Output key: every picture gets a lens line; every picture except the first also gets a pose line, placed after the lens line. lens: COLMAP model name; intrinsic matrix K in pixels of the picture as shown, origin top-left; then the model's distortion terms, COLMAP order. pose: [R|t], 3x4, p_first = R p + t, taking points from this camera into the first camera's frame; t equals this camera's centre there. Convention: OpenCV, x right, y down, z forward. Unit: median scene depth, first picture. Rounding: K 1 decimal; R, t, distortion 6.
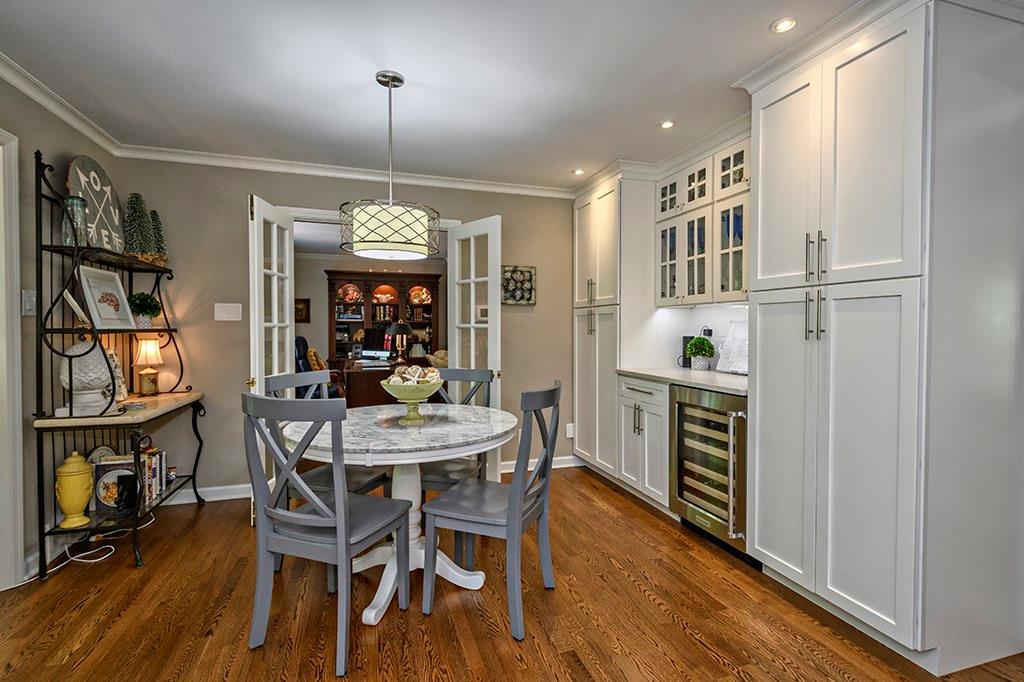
lens RADIAL K [[486.6, 0, 512.0], [0, 486.6, 338.0], [0, 0, 1]] dist [-0.003164, -0.000111]
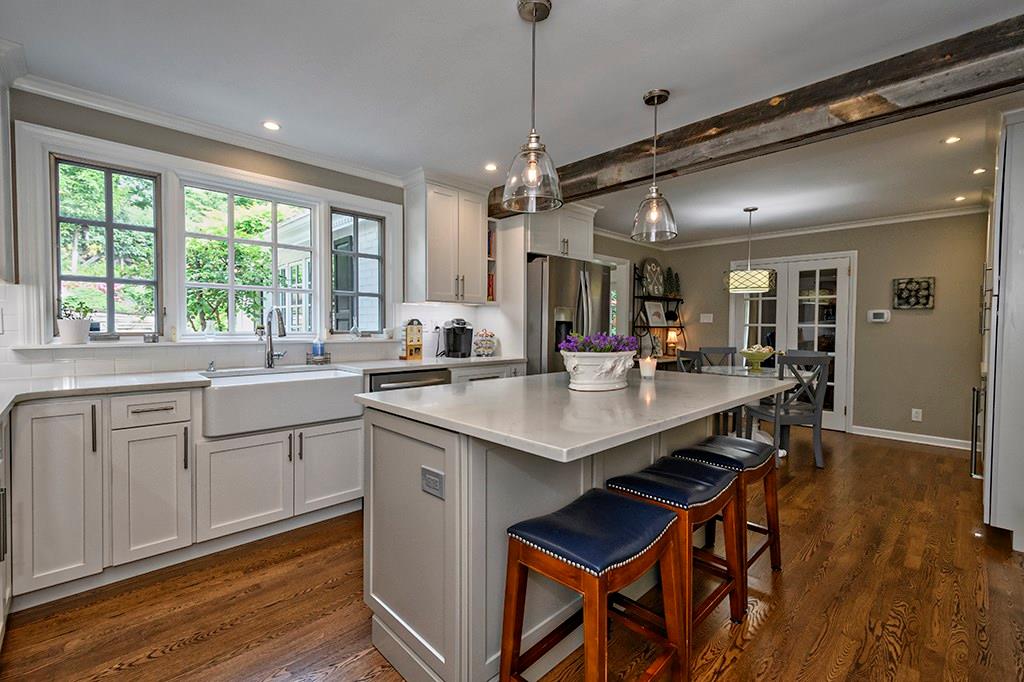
lens RADIAL K [[445.6, 0, 512.6], [0, 445.6, 338.1], [0, 0, 1]] dist [0.002797, -0.000328]
pose [[0.447856, 0.026686, -0.893708, 0.769541], [-0.025328, 0.999532, 0.017154, 0.018704], [0.893747, 0.014954, 0.448322, -0.591032]]
